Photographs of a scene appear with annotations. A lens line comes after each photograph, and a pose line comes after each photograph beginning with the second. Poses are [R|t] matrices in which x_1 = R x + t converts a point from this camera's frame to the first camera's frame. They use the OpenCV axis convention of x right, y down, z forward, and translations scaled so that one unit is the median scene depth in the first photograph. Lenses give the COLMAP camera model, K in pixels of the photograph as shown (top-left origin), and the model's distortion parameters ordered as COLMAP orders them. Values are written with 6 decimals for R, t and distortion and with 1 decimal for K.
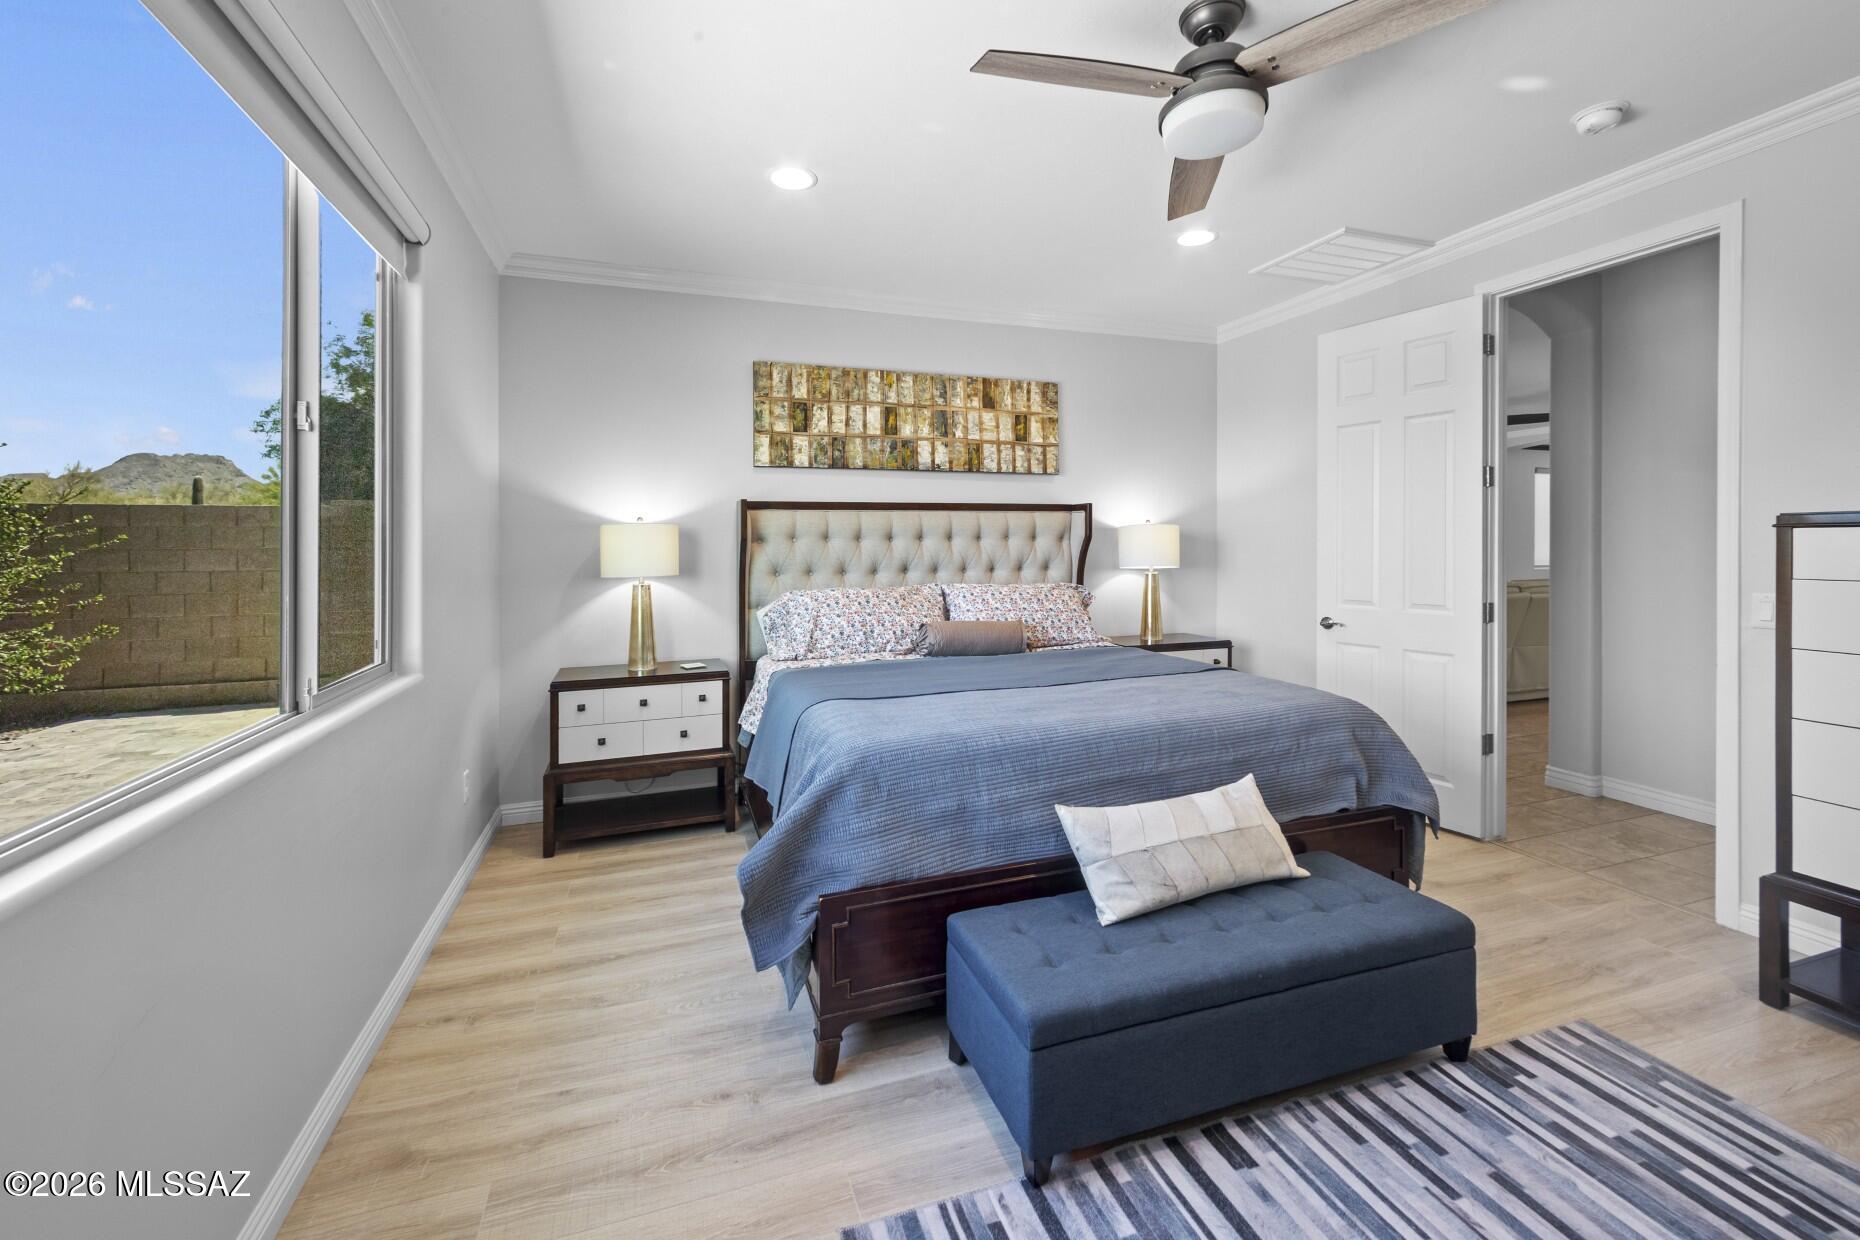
lens RADIAL K [[754.0, 0, 927.2], [0, 754.0, 543.4], [0, 0, 1]] dist [-0.000045, -0.000043]
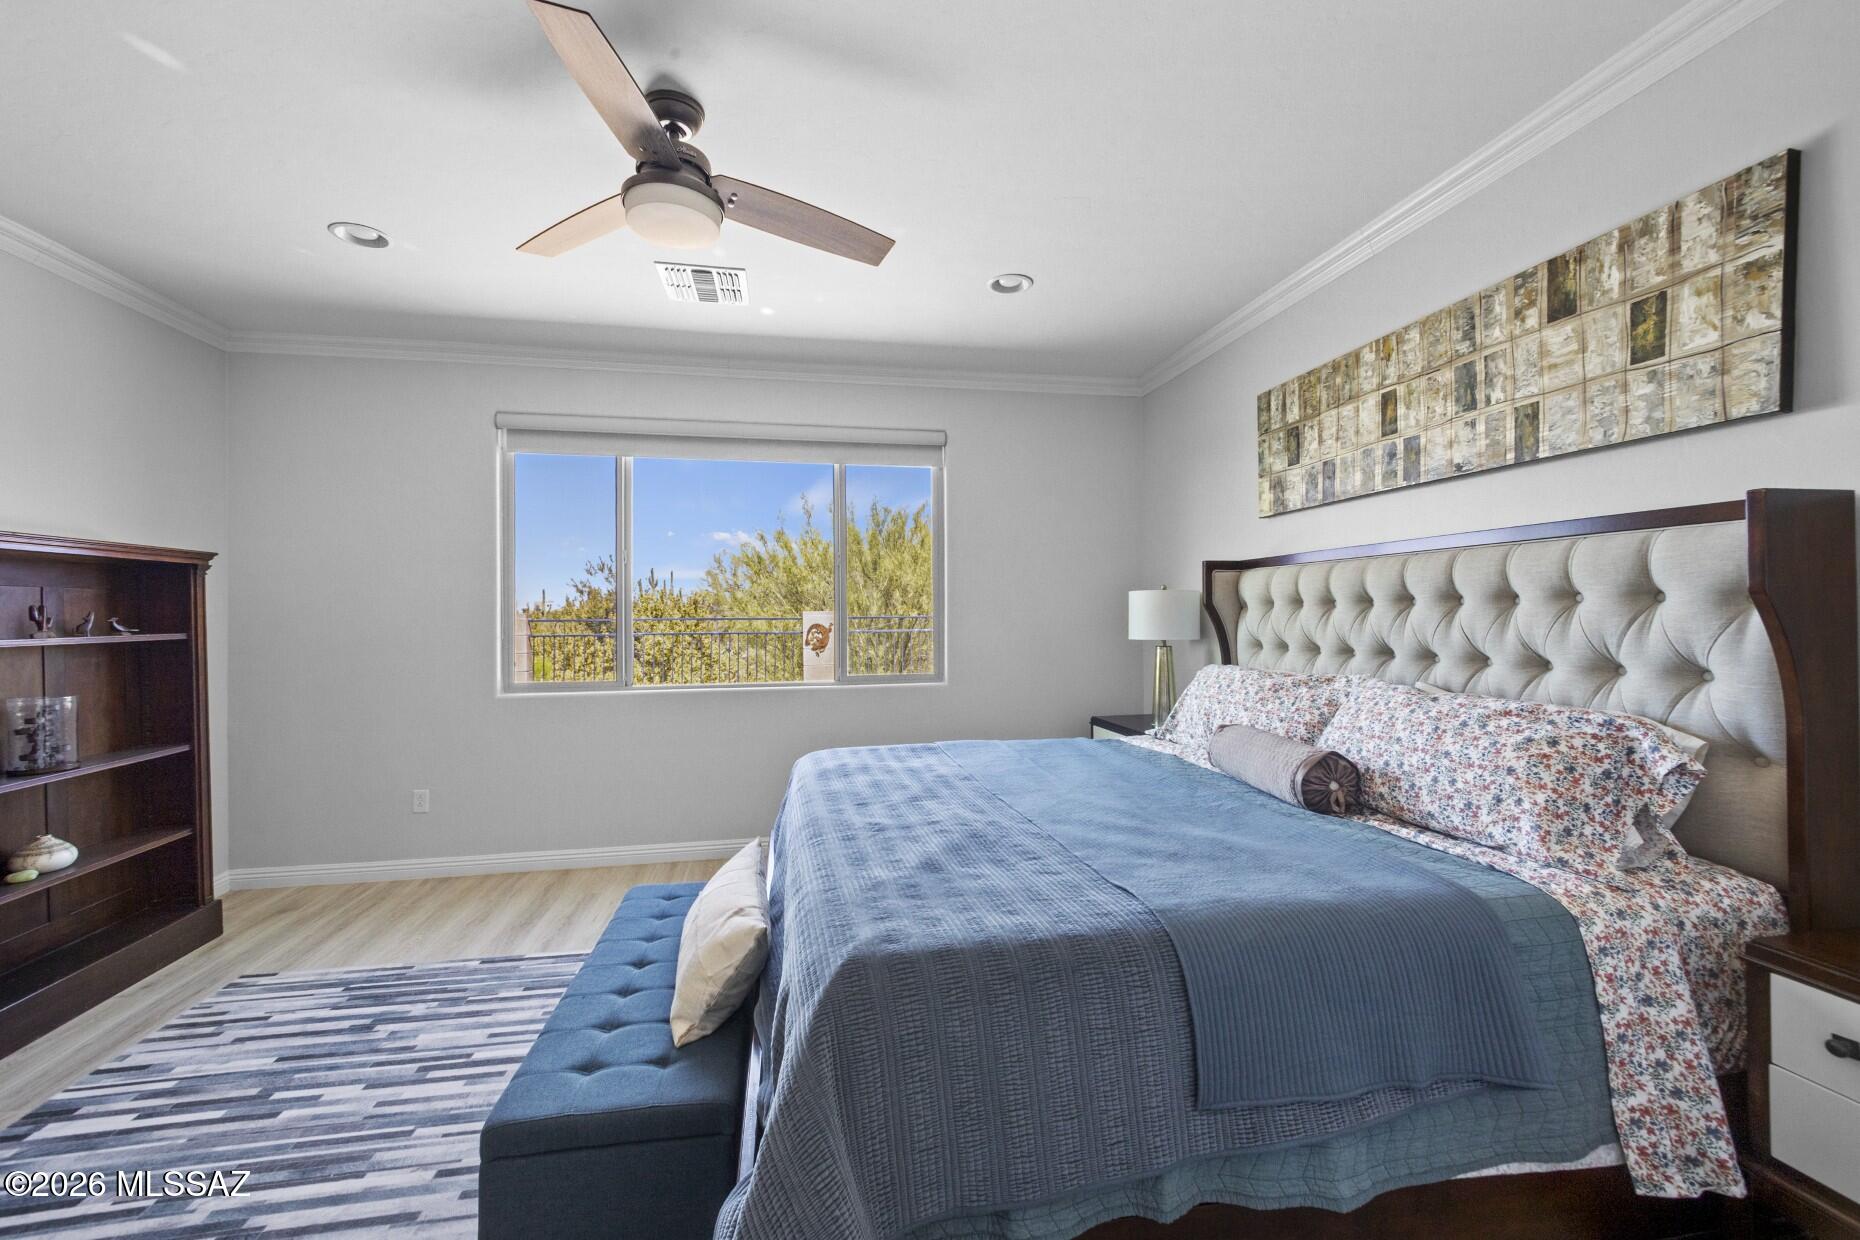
lens RADIAL K [[744.3, 0, 930.0], [0, 744.3, 620.0], [0, 0, 1]] dist [-0.000344, -0.000133]
pose [[-0.146572, 0.012285, -0.989124, 0.618942], [-0.000816, 0.999921, 0.012540, 0.004708], [0.989200, 0.002646, -0.146550, 0.693715]]
